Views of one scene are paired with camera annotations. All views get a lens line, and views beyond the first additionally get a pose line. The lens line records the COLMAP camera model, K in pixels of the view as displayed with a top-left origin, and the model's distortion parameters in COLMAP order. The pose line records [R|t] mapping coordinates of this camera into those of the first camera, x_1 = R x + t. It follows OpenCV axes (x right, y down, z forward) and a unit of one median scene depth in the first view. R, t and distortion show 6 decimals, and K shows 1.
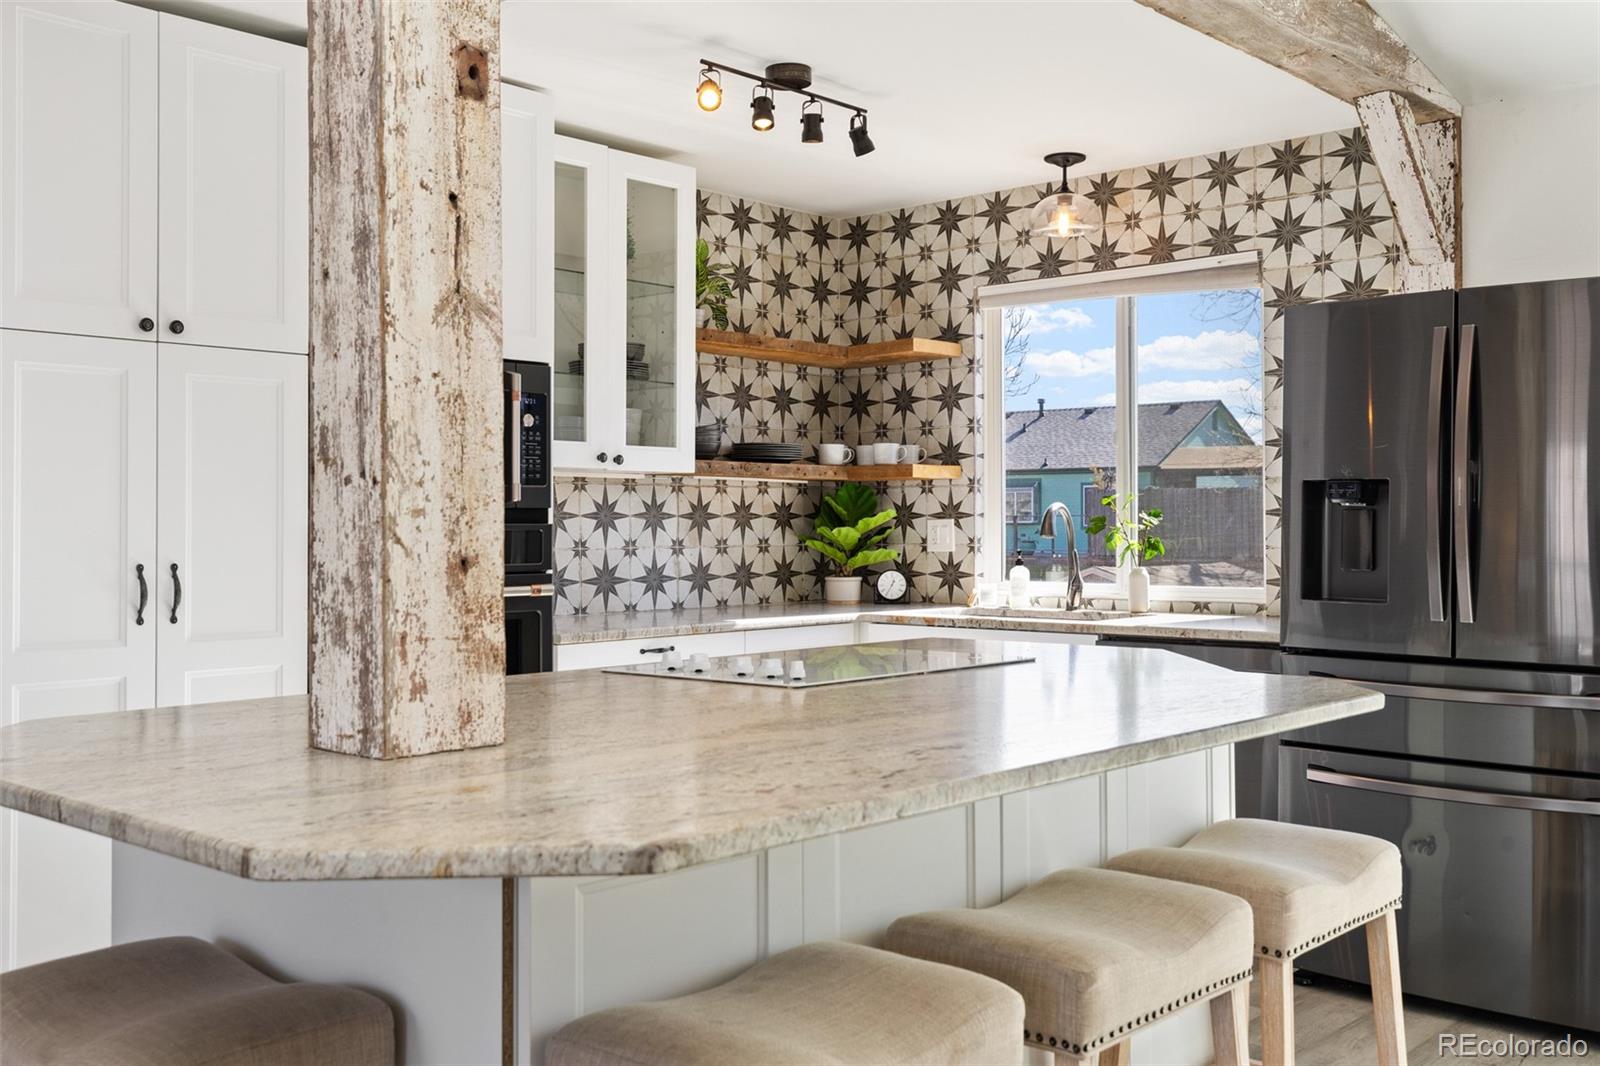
lens RADIAL K [[1539.6, 0, 800.0], [0, 1539.6, 533.0], [0, 0, 1]] dist [-0.000154, 0.017092]
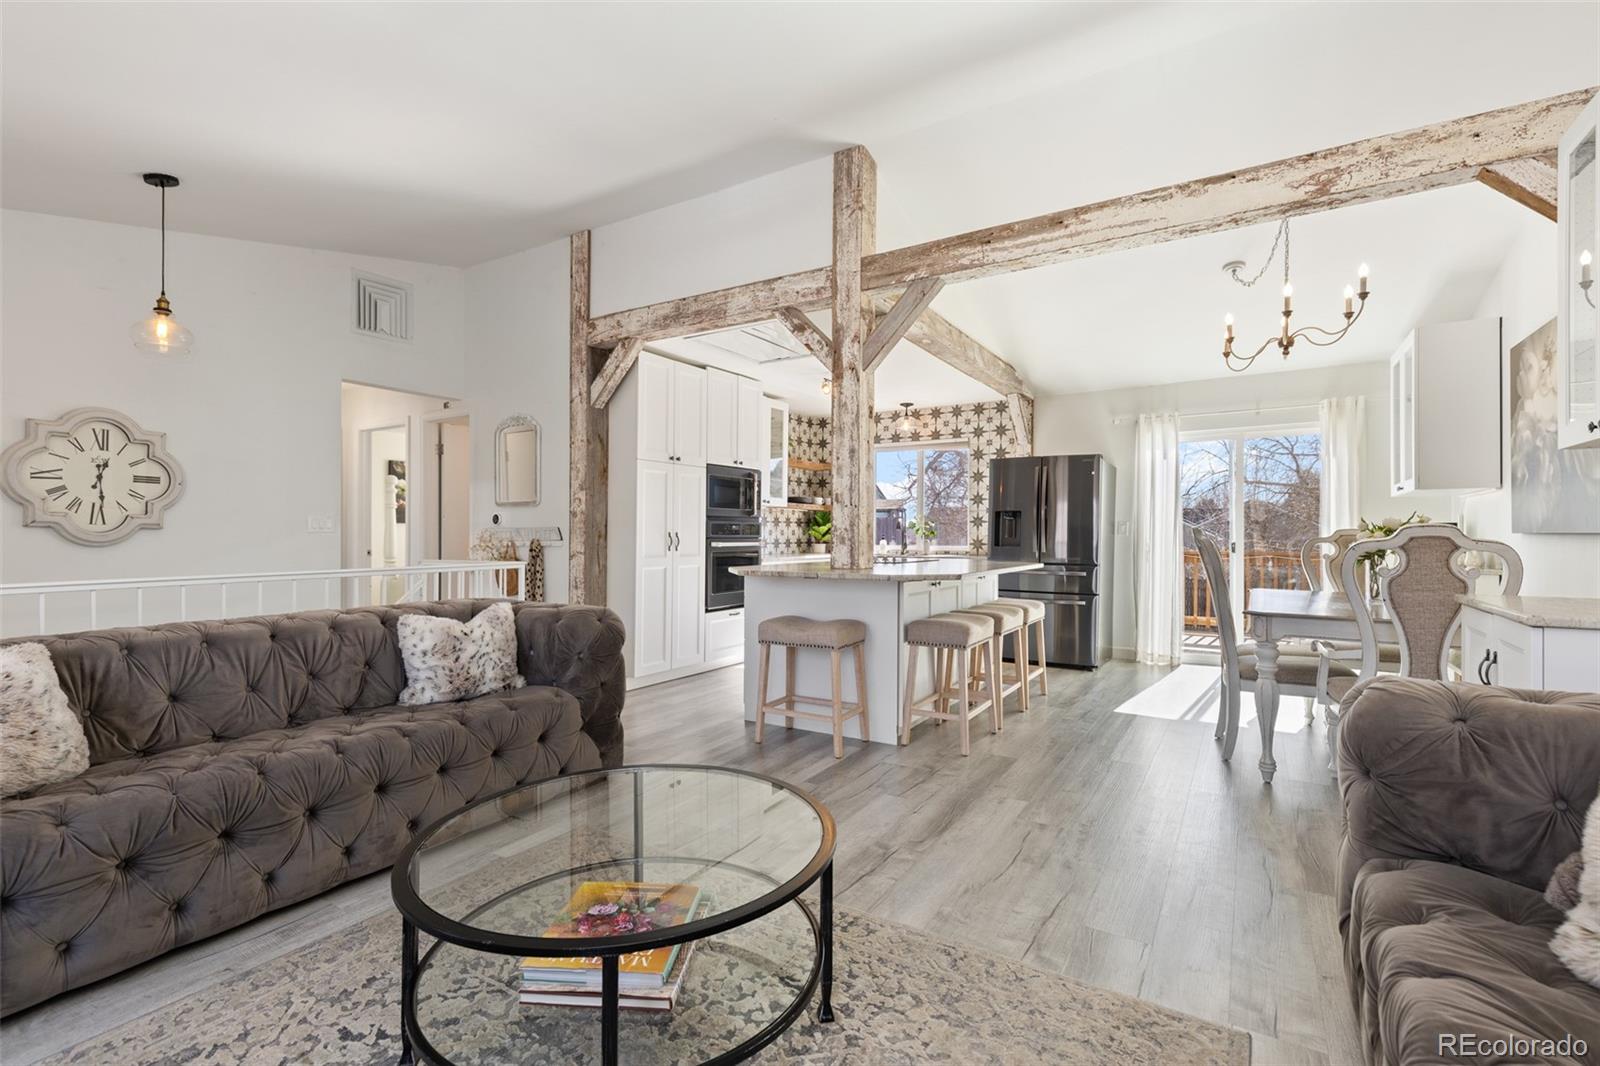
lens RADIAL K [[725.8, 0, 796.9], [0, 725.8, 555.2], [0, 0, 1]] dist [0.021665, 0.000015]
pose [[0.983520, 0.002399, 0.180784, -0.341584], [-0.006580, 0.999724, 0.022531, 0.025431], [-0.180680, -0.023349, 0.983265, -0.427795]]
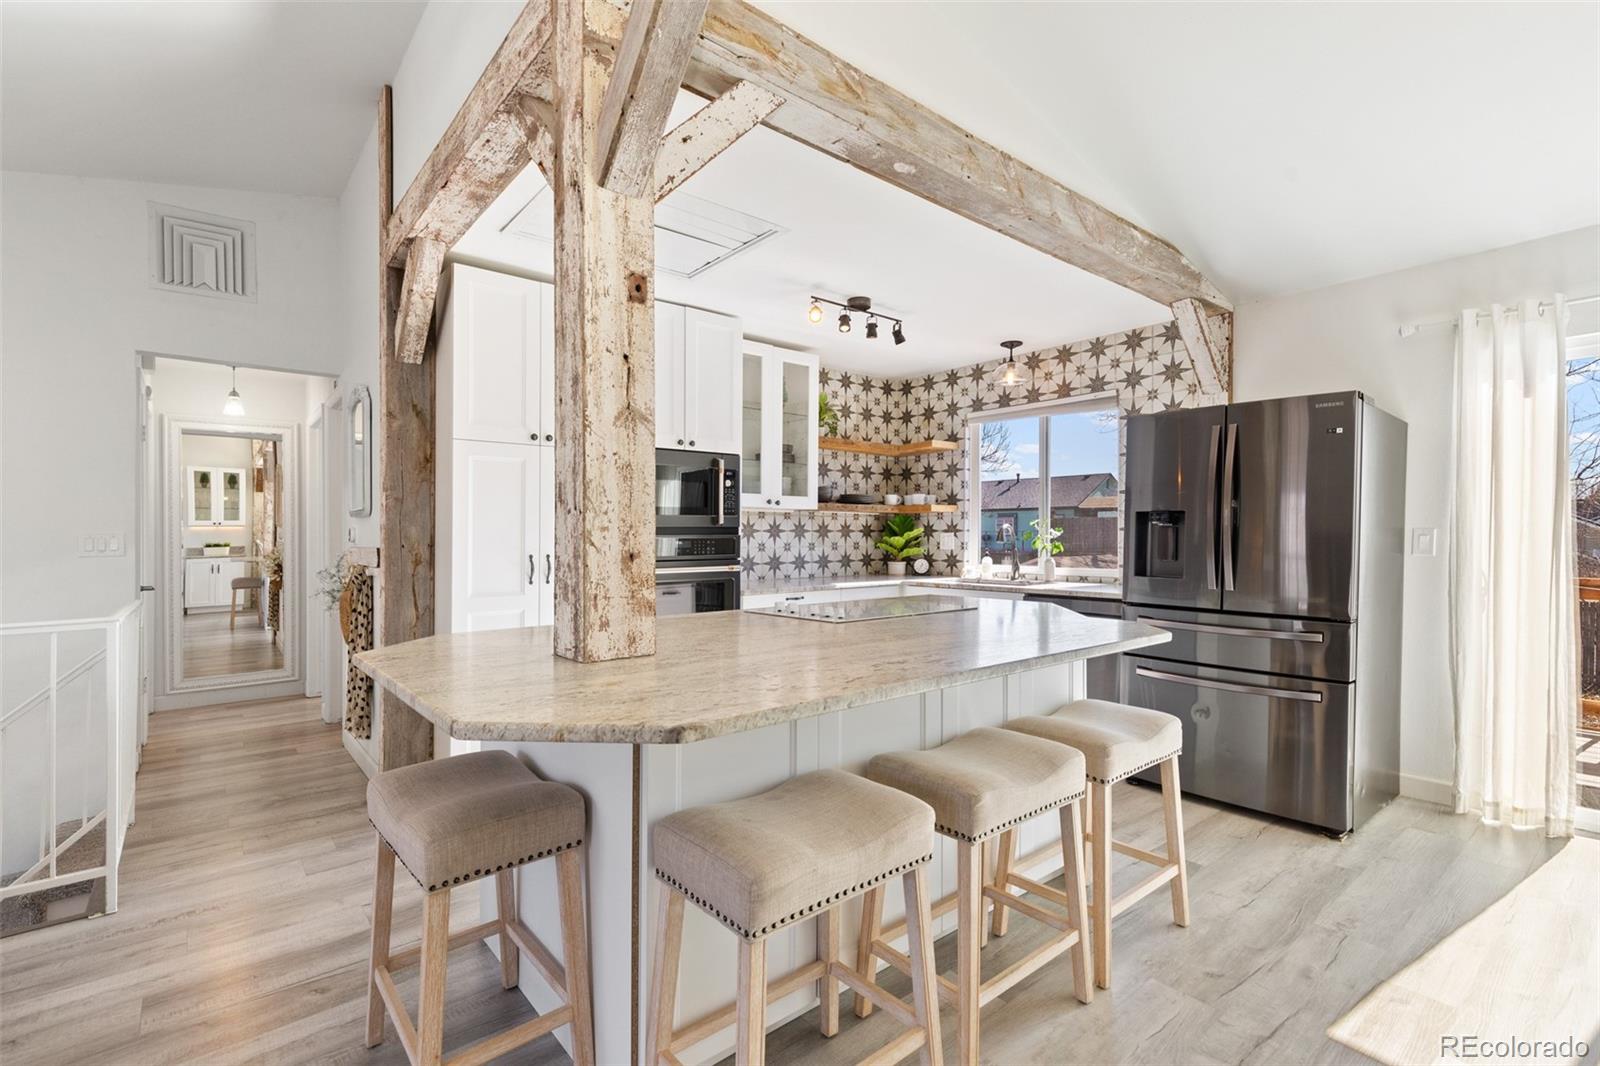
lens RADIAL K [[730.7, 0, 798.7], [0, 730.7, 551.6], [0, 0, 1]] dist [0.010170, -0.000096]
pose [[0.990532, 0.004366, -0.137214, 0.041944], [-0.002046, 0.999853, 0.017046, -0.000563], [0.137268, -0.016604, 0.990395, 0.068360]]
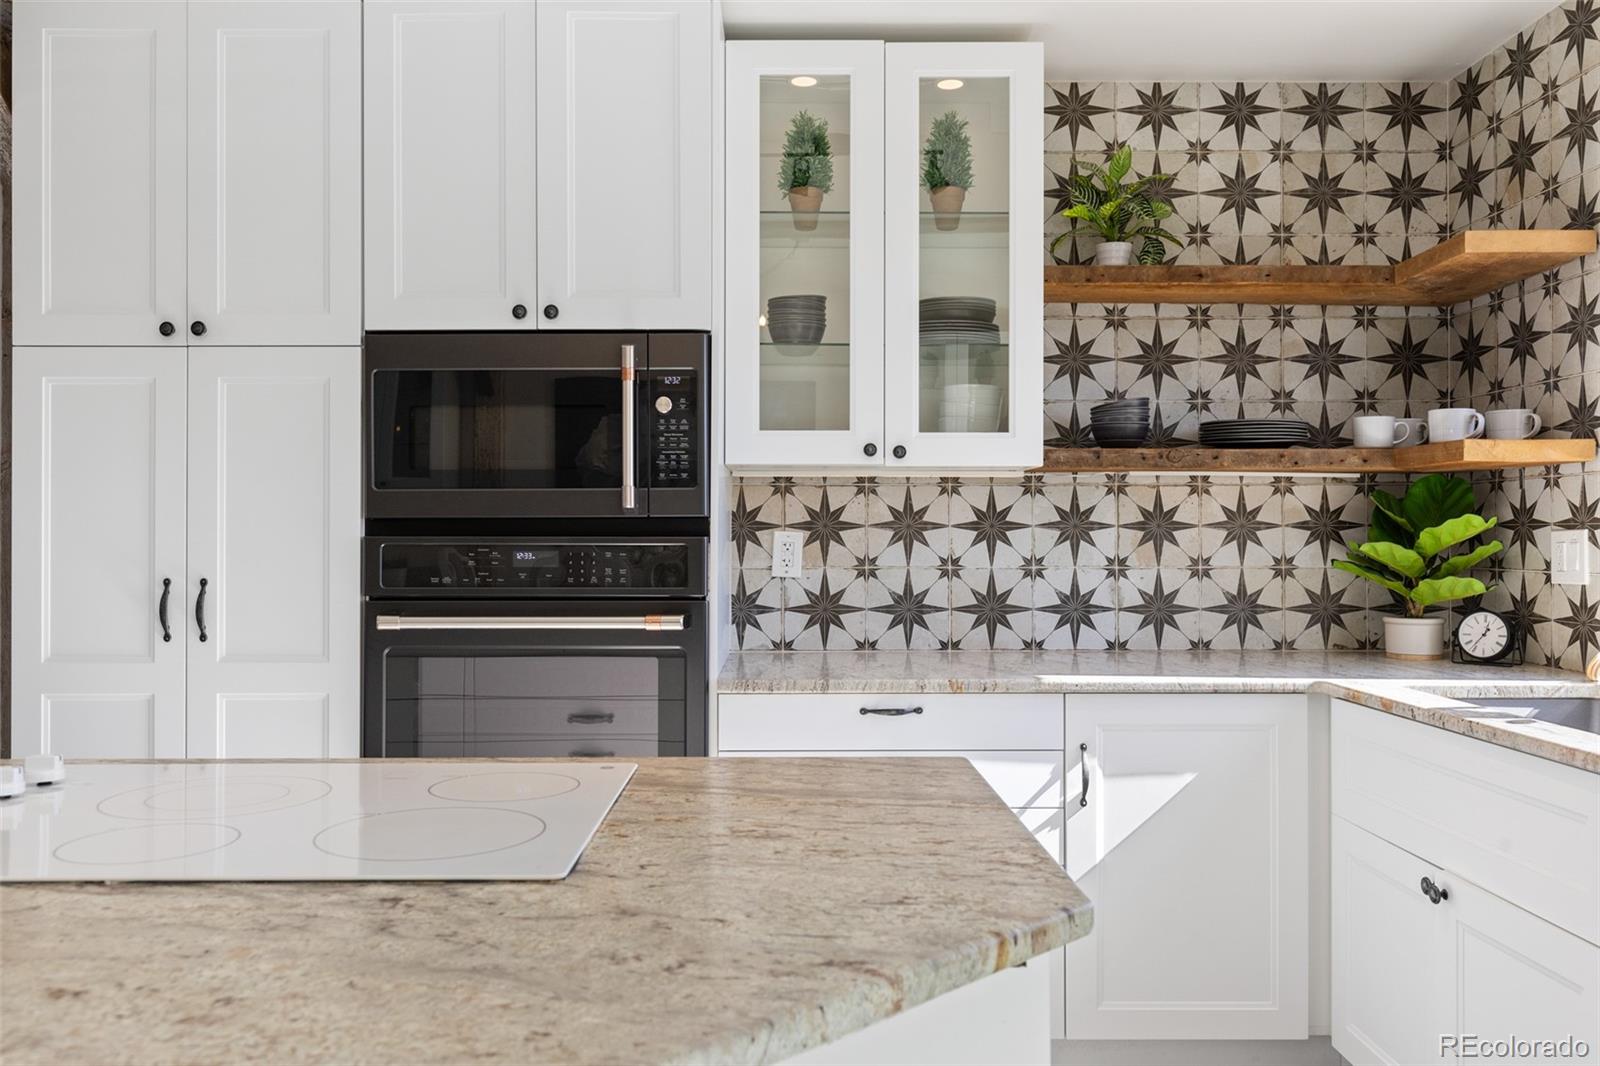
lens RADIAL K [[1237.2, 0, 800.0], [0, 1237.2, 533.0], [0, 0, 1]] dist [0.010524, 0.001232]
pose [[0.680897, 0.001881, -0.732377, 0.315650], [-0.005606, 0.999981, -0.002644, -0.006317], [0.732358, 0.005906, 0.680894, 0.589828]]
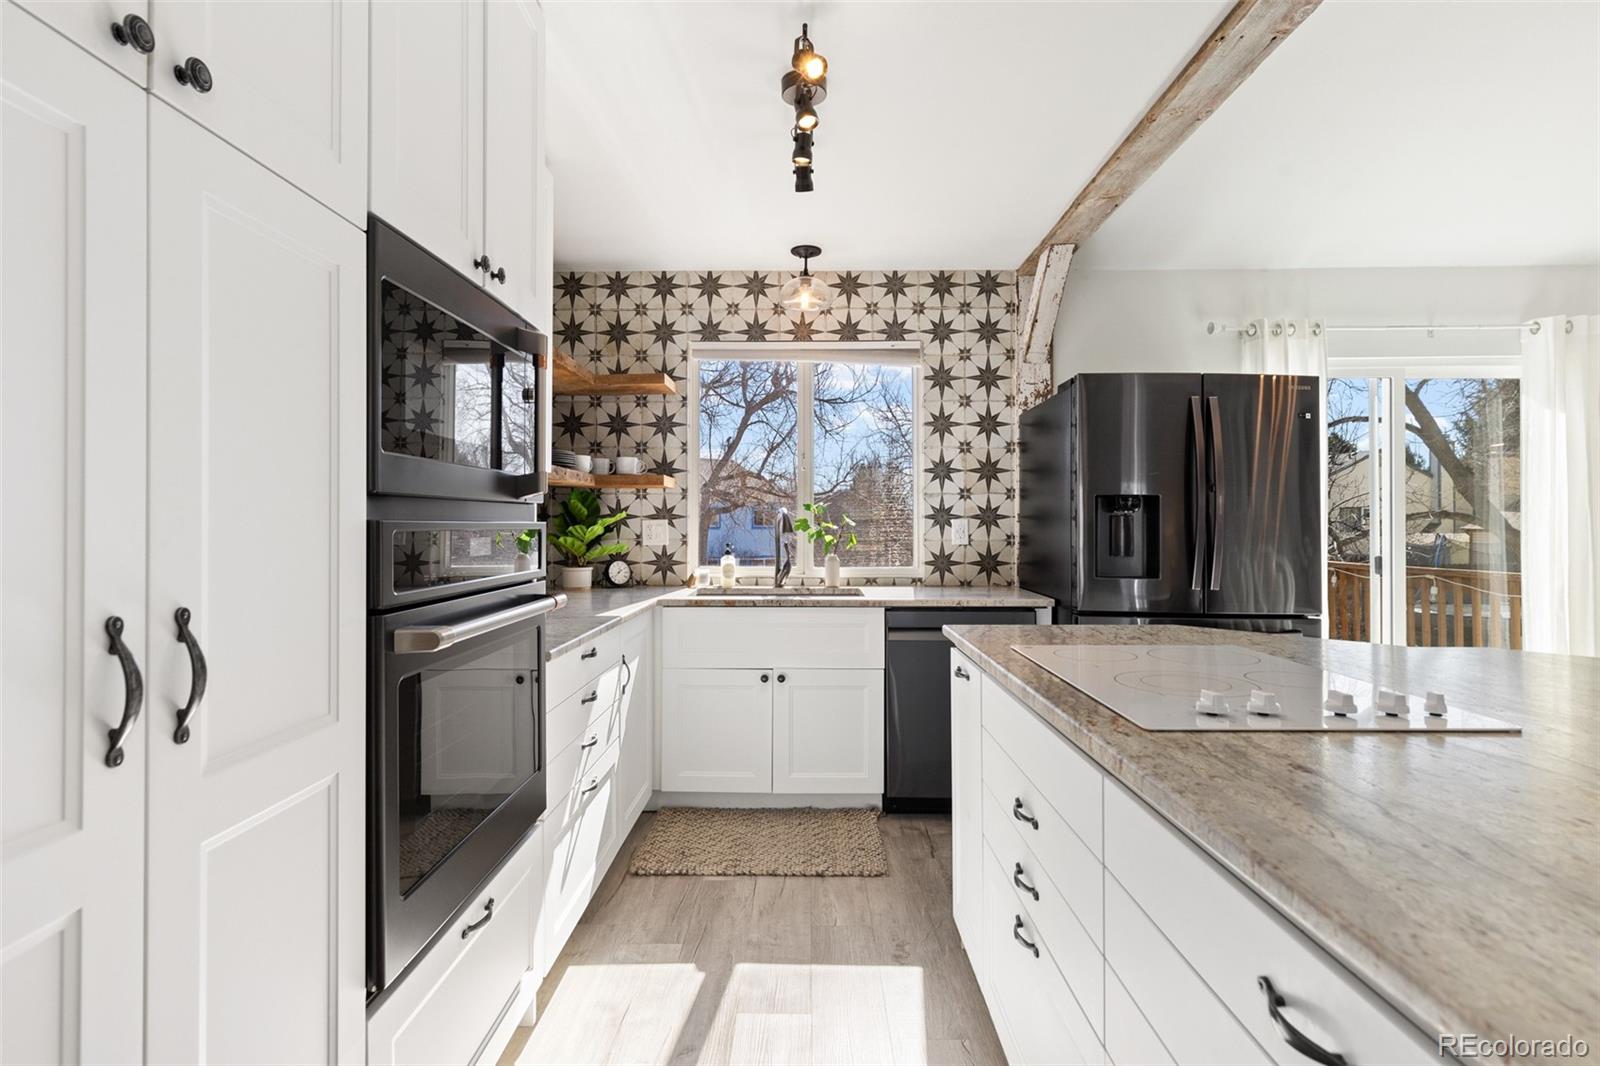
lens RADIAL K [[792.2, 0, 794.2], [0, 792.2, 529.1], [0, 0, 1]] dist [-0.002454, -0.000391]
pose [[0.751738, -0.000155, 0.659462, -0.333806], [-0.000977, 0.999999, 0.001350, -0.002678], [-0.659461, -0.001659, 0.751737, 0.561006]]
